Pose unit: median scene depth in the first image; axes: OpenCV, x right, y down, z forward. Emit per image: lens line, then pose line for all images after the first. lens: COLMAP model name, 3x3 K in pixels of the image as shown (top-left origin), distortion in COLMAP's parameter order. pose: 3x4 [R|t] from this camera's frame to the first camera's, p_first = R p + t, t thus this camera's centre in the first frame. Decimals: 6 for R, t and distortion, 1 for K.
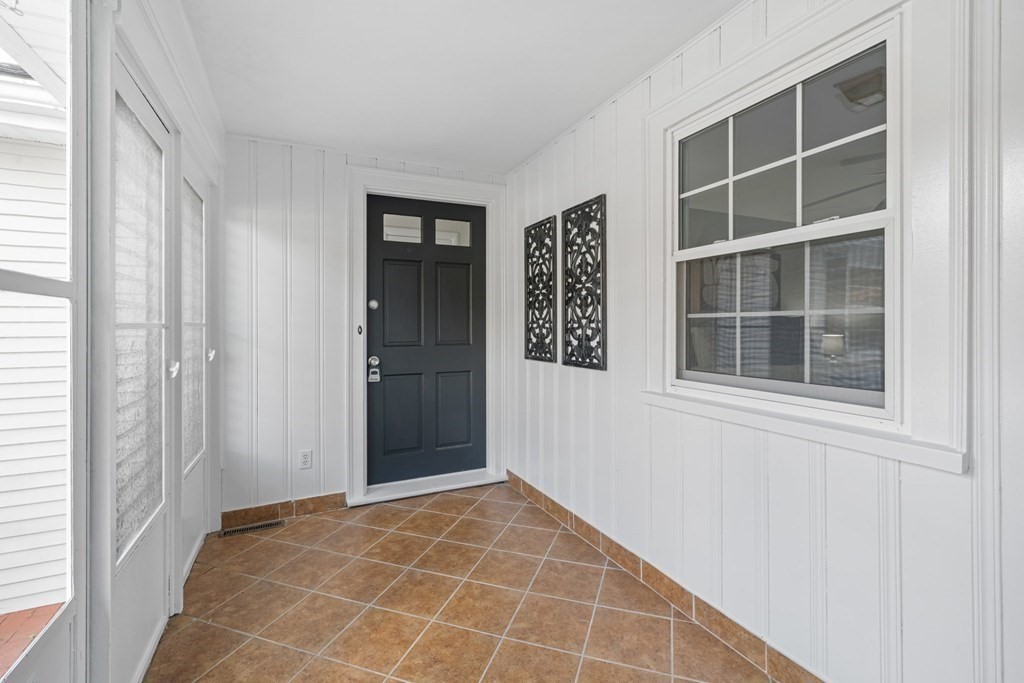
lens RADIAL K [[453.1, 0, 518.6], [0, 453.1, 326.2], [0, 0, 1]] dist [0.000215, 0.000166]
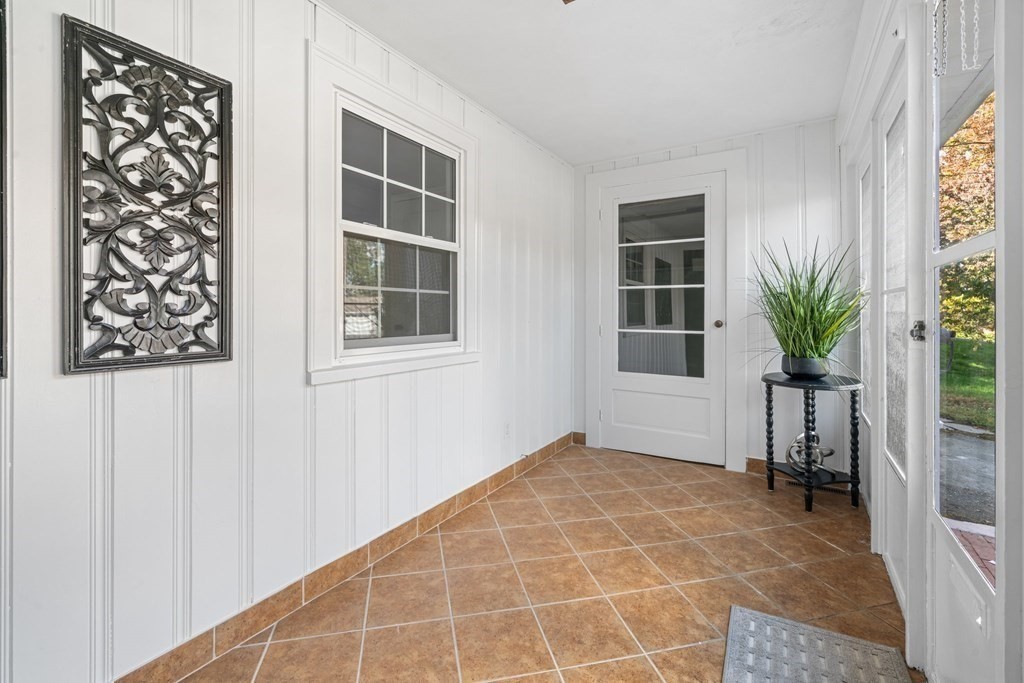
lens RADIAL K [[444.7, 0, 511.1], [0, 444.7, 302.3], [0, 0, 1]] dist [0.001539, 0.000214]
pose [[-0.528316, 0.010176, 0.848987, -0.532179], [-0.011407, 0.999753, -0.019082, 0.022236], [-0.848971, -0.019766, -0.528069, 0.963190]]
